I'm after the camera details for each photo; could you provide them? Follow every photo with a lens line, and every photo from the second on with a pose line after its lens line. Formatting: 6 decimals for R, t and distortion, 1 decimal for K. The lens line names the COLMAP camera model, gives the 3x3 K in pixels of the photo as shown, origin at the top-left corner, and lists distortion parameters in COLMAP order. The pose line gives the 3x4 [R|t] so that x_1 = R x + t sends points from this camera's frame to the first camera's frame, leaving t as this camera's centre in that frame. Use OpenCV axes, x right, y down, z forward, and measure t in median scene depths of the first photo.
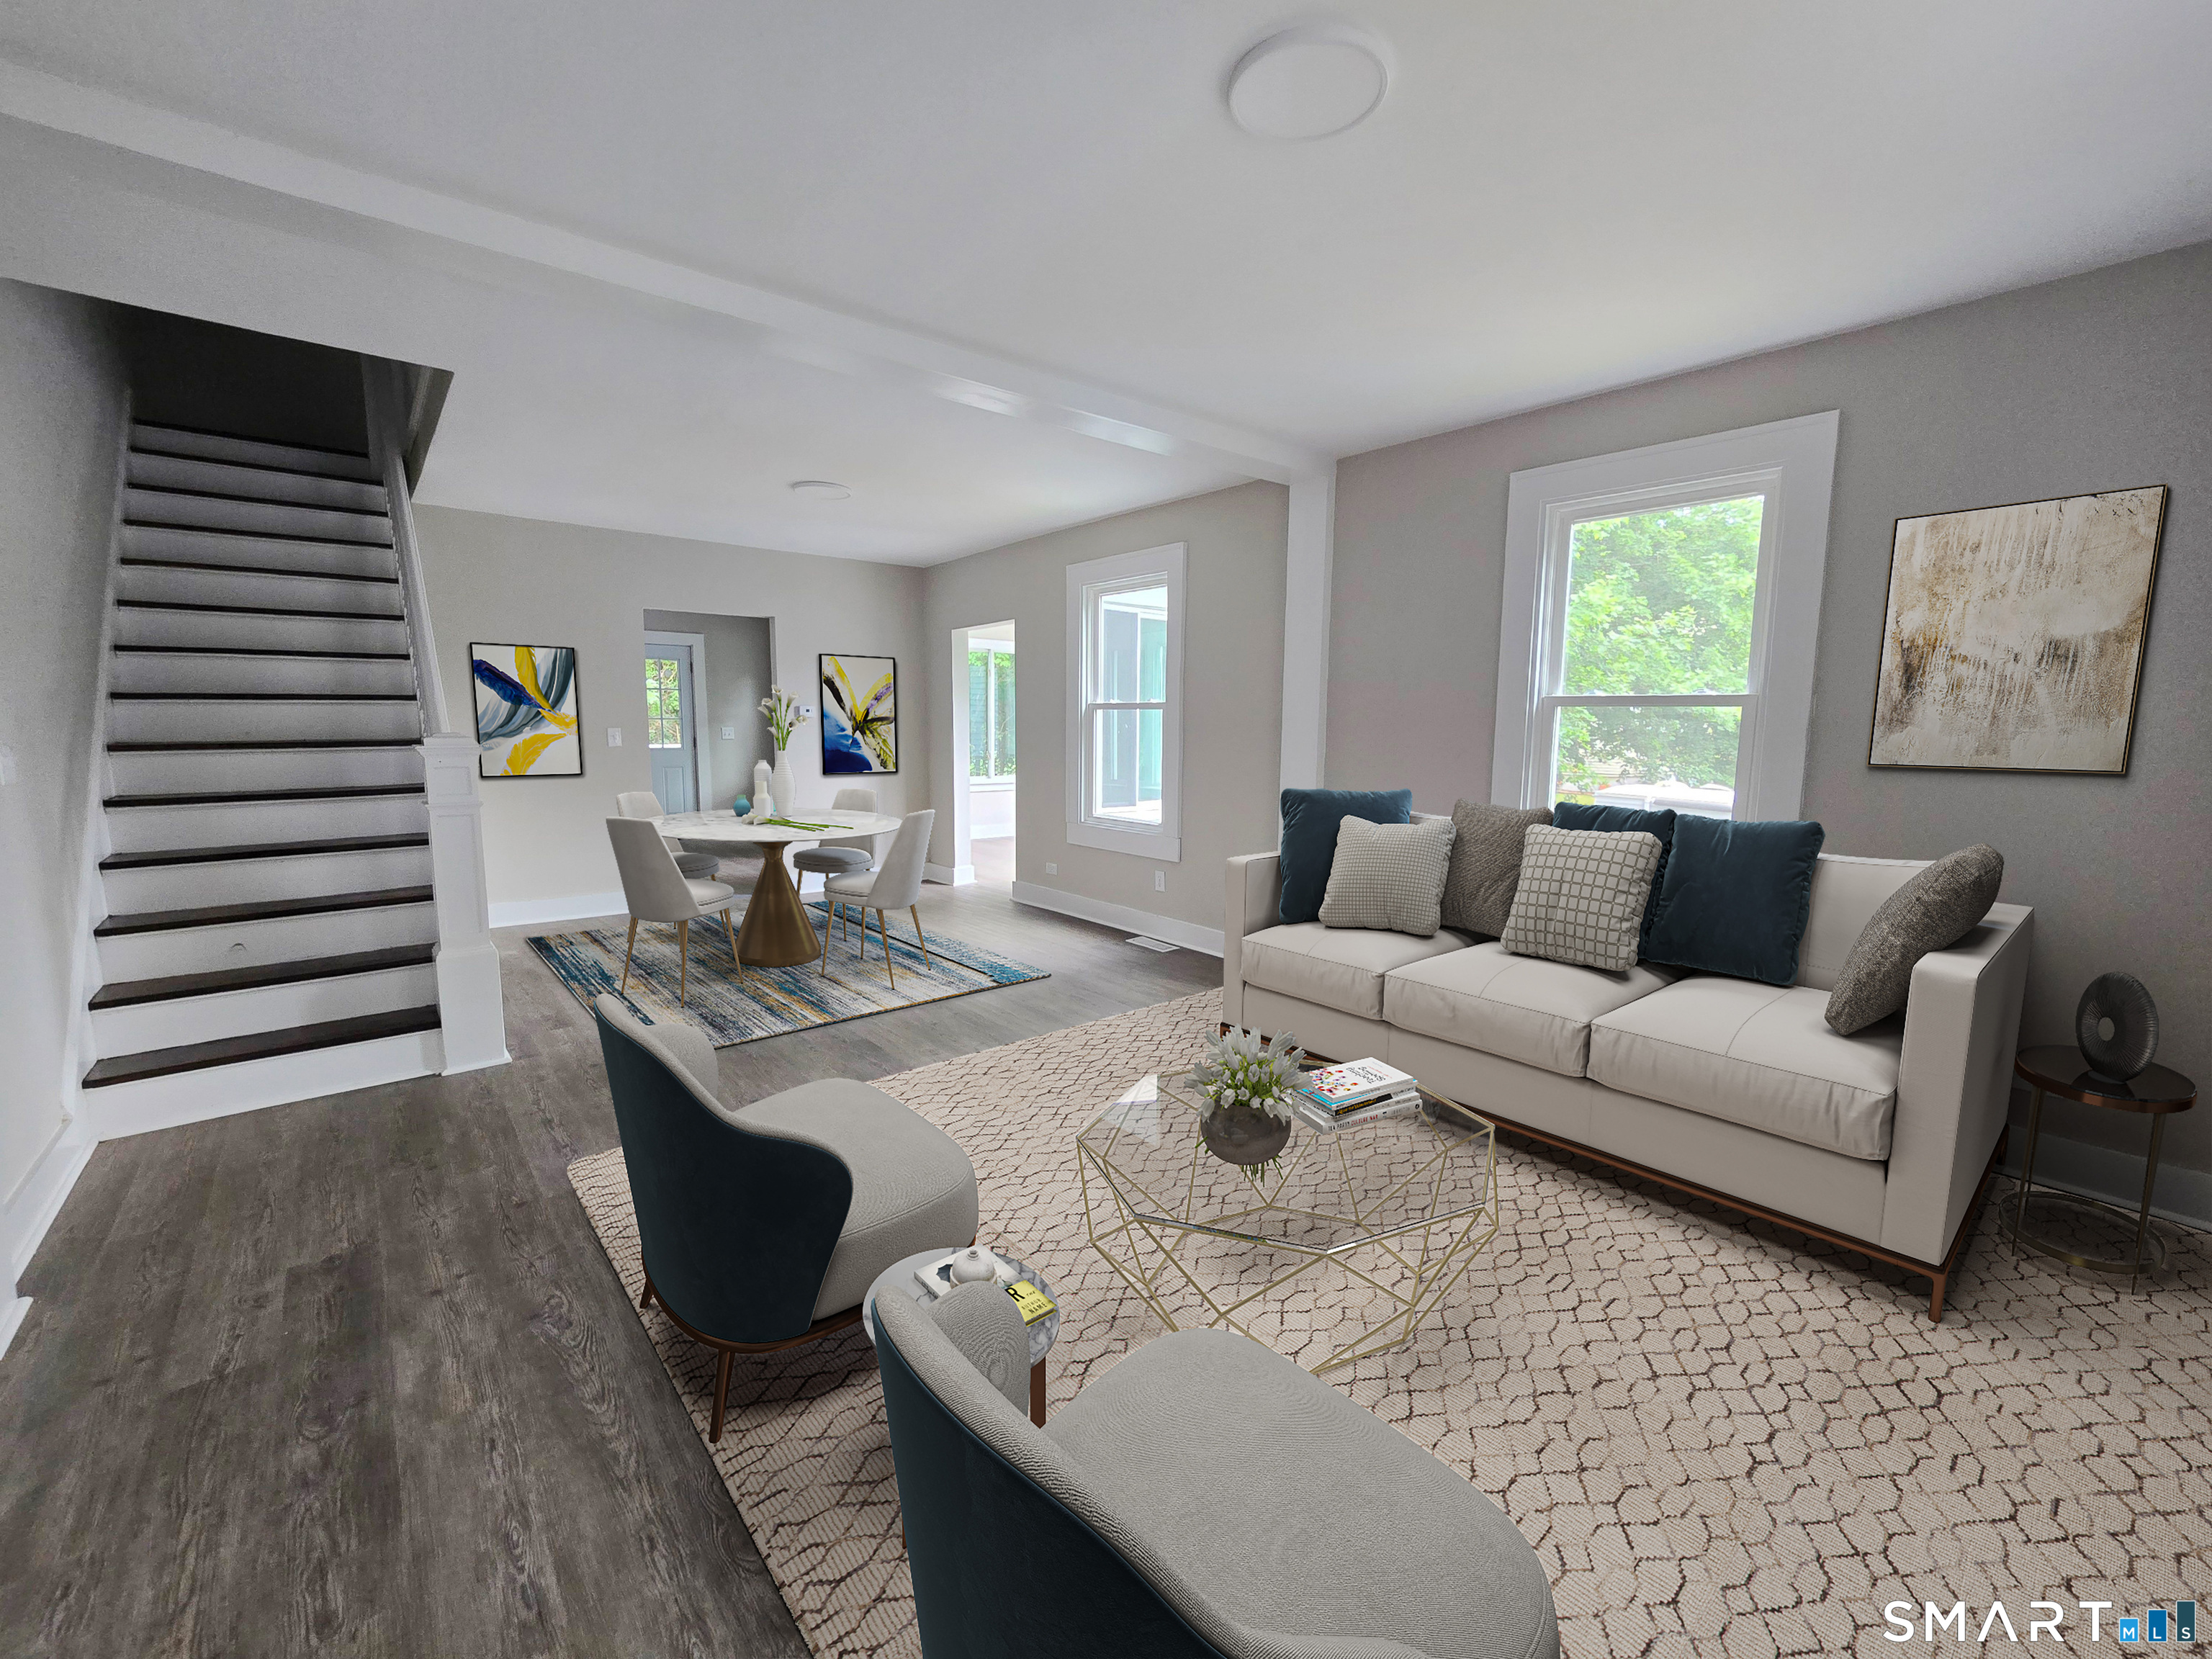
lens RADIAL K [[955.4, 0, 1127.0], [0, 955.4, 841.8], [0, 0, 1]] dist [-0.004468, -0.000012]
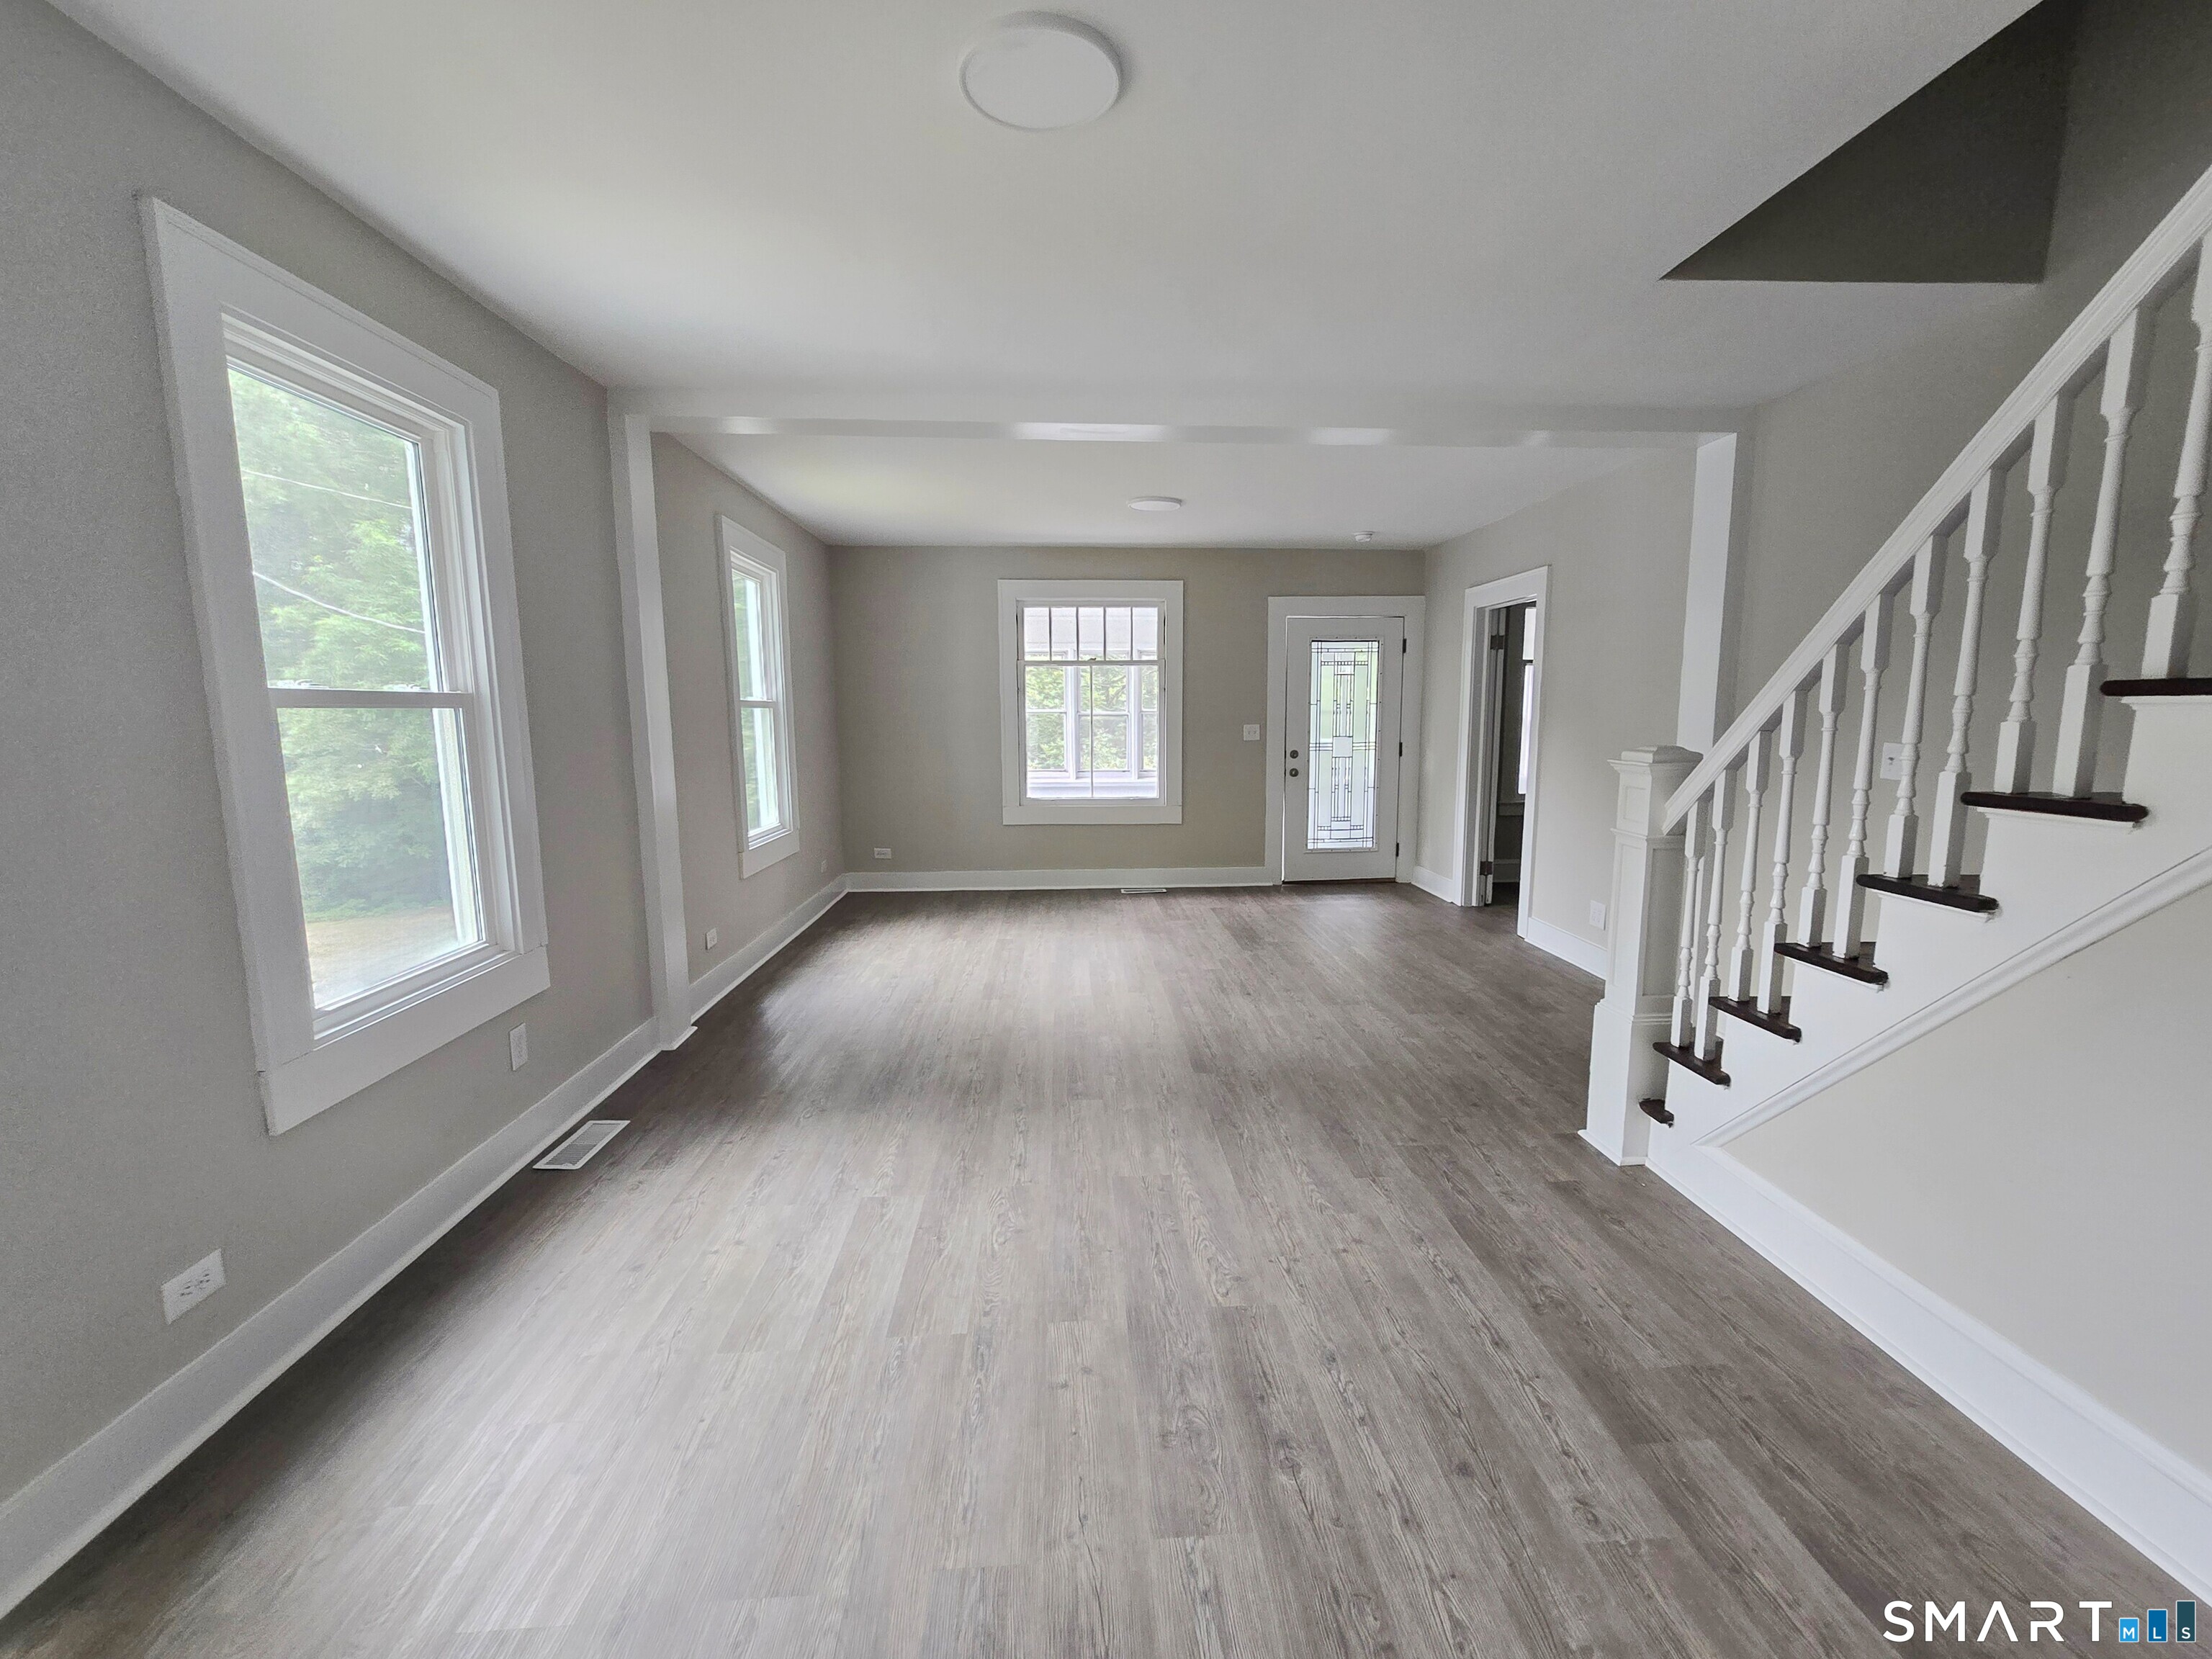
lens RADIAL K [[955.4, 0, 1127.0], [0, 955.4, 841.8], [0, 0, 1]] dist [-0.004468, -0.000012]
pose [[-0.809115, -0.082723, 0.581799, -0.771757], [0.073931, 0.967847, 0.240430, -0.244470], [-0.582981, 0.237549, -0.776984, 1.781119]]
